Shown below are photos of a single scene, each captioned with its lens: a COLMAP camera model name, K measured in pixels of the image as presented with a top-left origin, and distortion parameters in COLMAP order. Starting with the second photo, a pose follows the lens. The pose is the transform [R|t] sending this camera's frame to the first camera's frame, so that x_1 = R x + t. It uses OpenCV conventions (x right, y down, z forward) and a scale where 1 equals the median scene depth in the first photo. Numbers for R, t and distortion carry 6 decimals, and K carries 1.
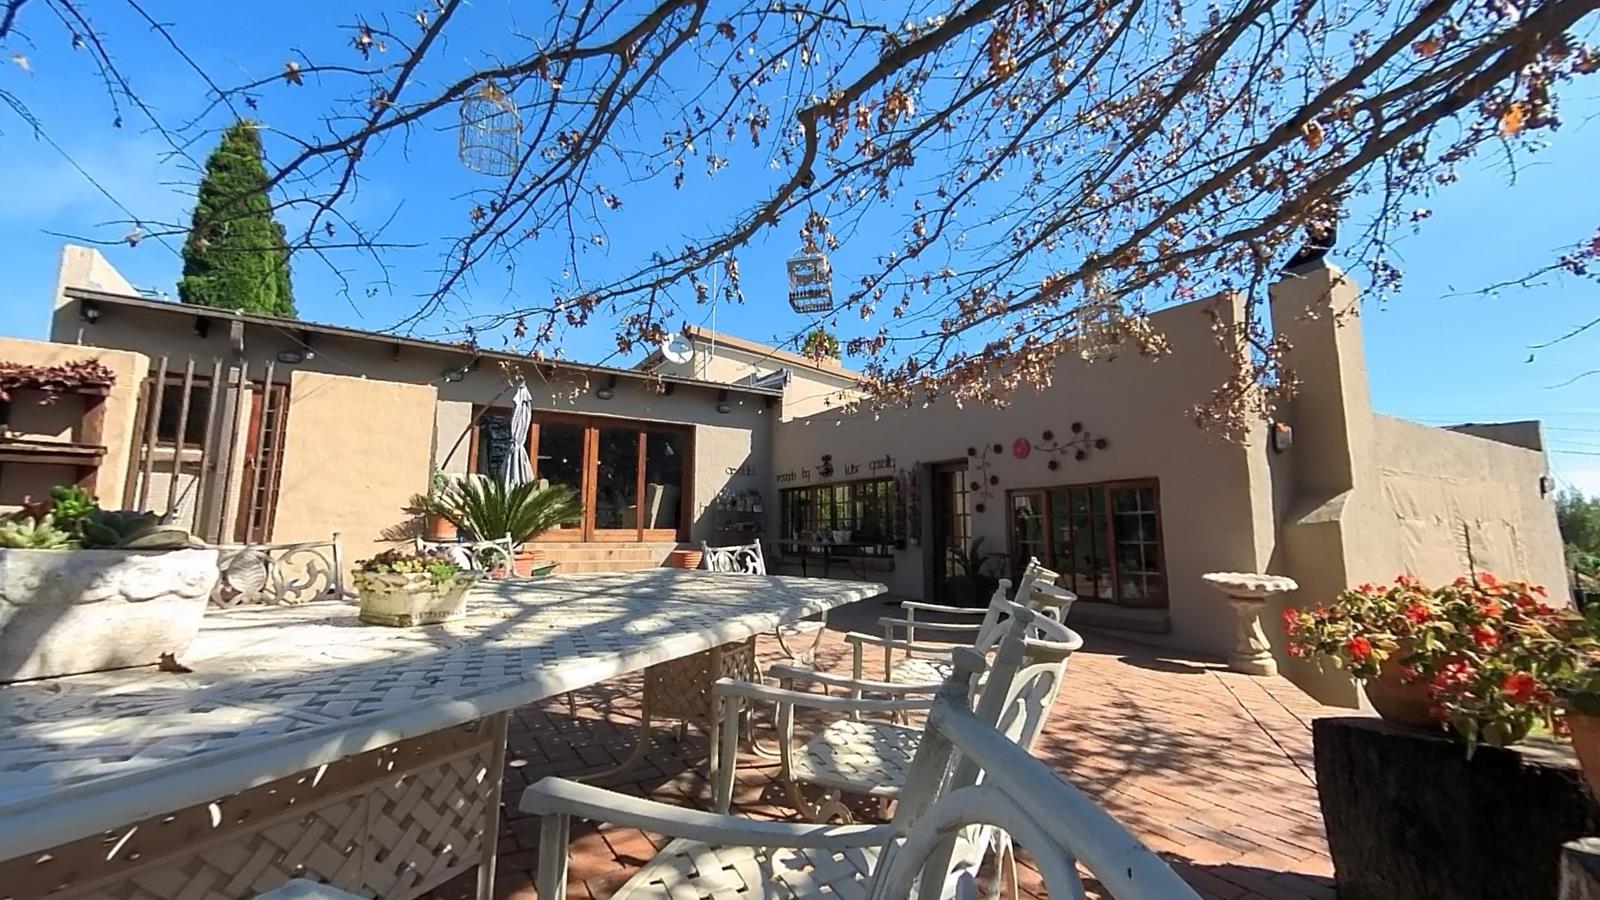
lens RADIAL K [[660.3, 0, 800.0], [0, 660.3, 450.0], [0, 0, 1]] dist [-0.000187, -0.000155]
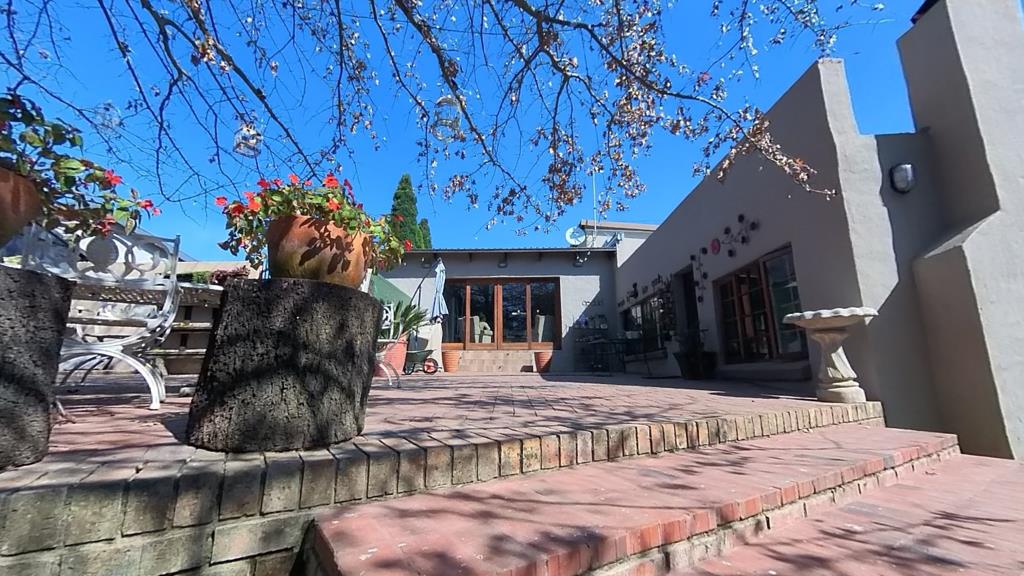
lens RADIAL K [[422.6, 0, 512.0], [0, 422.6, 288.0], [0, 0, 1]] dist [-0.000187, -0.000155]
pose [[0.835186, -0.124117, -0.535780, 0.311374], [0.080700, 0.991314, -0.103847, 0.092846], [0.544015, 0.043494, 0.837947, 0.083152]]
